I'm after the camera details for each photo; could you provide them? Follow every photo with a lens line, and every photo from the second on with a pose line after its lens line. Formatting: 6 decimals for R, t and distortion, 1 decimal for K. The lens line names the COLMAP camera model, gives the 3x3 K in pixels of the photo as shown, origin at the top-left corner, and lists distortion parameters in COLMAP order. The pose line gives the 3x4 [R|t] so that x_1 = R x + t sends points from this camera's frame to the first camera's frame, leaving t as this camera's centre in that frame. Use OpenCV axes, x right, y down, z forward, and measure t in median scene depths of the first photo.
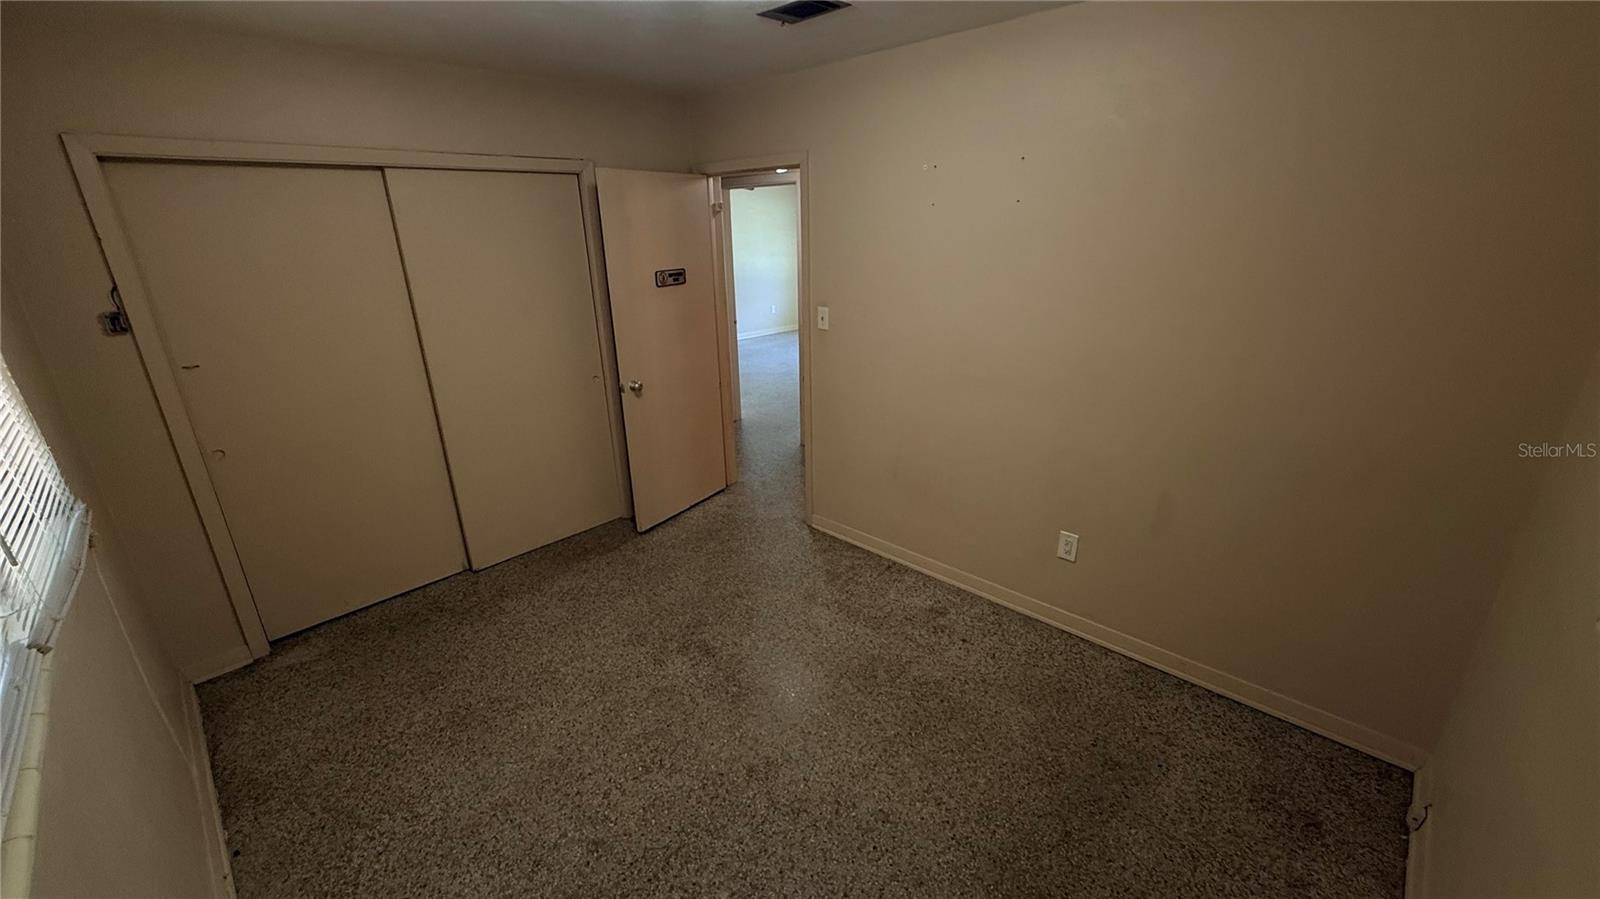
lens RADIAL K [[641.8, 0, 795.7], [0, 641.8, 451.7], [0, 0, 1]] dist [-0.001862, -0.000005]
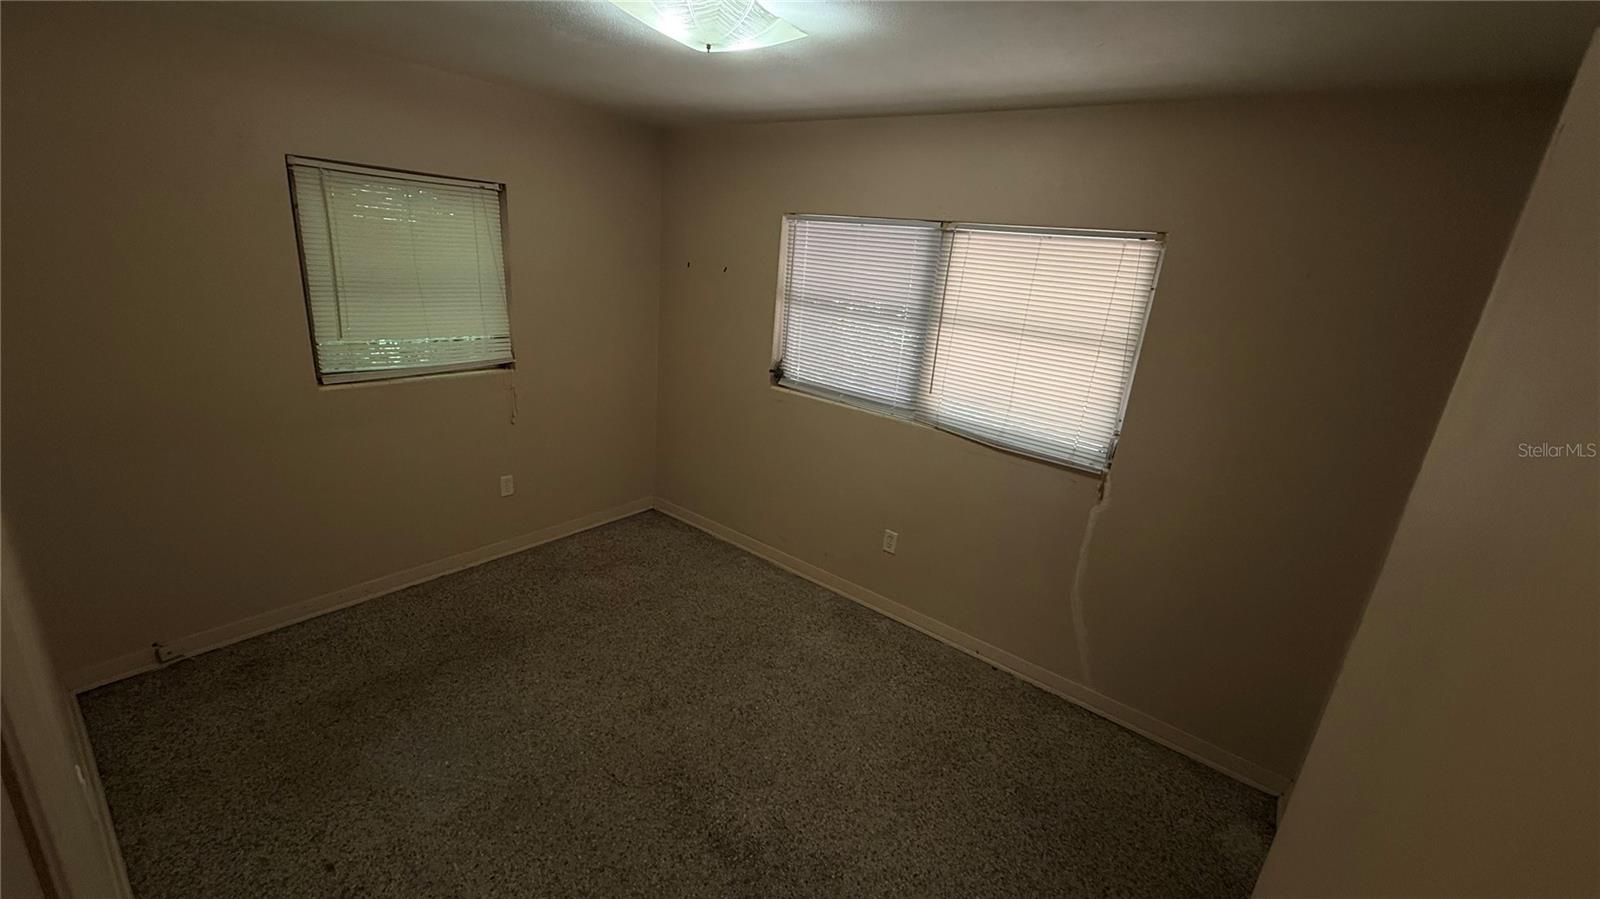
lens RADIAL K [[641.8, 0, 795.7], [0, 641.8, 451.7], [0, 0, 1]] dist [-0.001862, -0.000005]
pose [[-0.992980, -0.029737, -0.114482, -0.145122], [-0.093153, 0.793061, 0.601977, -0.564169], [0.072890, 0.608416, -0.790264, 1.500365]]
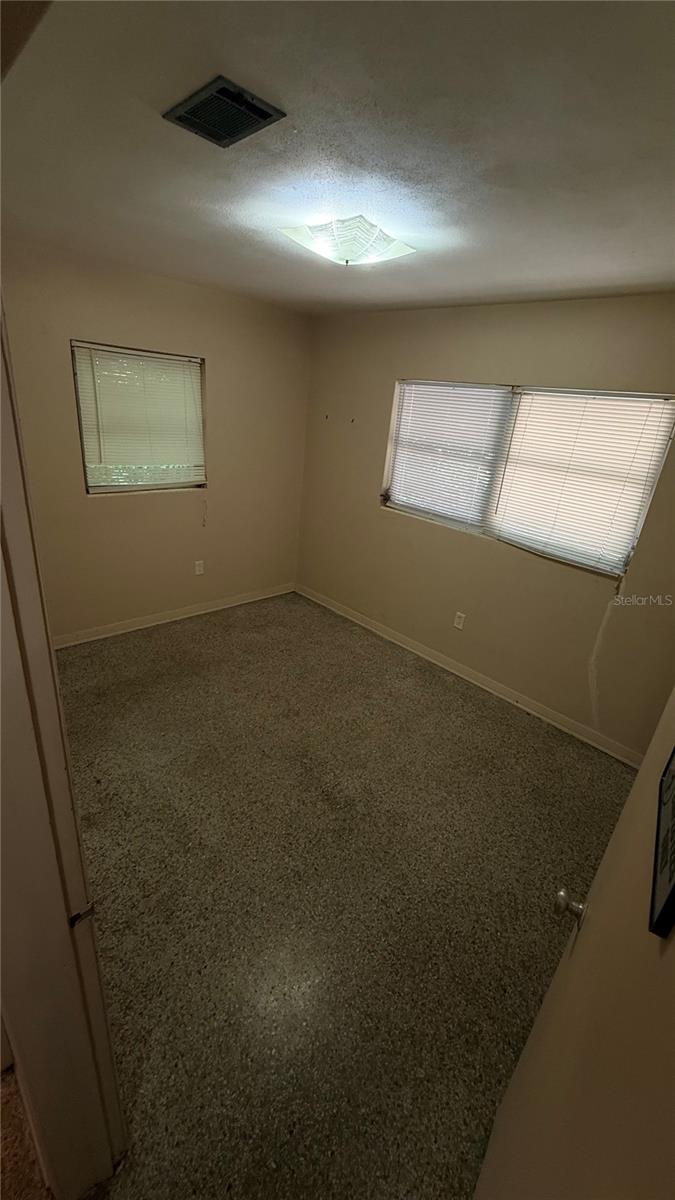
lens RADIAL K [[481.3, 0, 337.5], [0, 481.3, 600.0], [0, 0, 1]] dist [-0.001862, -0.000005]
pose [[-0.996807, -0.079353, 0.008938, -0.152229], [-0.053059, 0.741812, 0.668506, -0.596539], [-0.059678, 0.665897, -0.743653, 1.602010]]
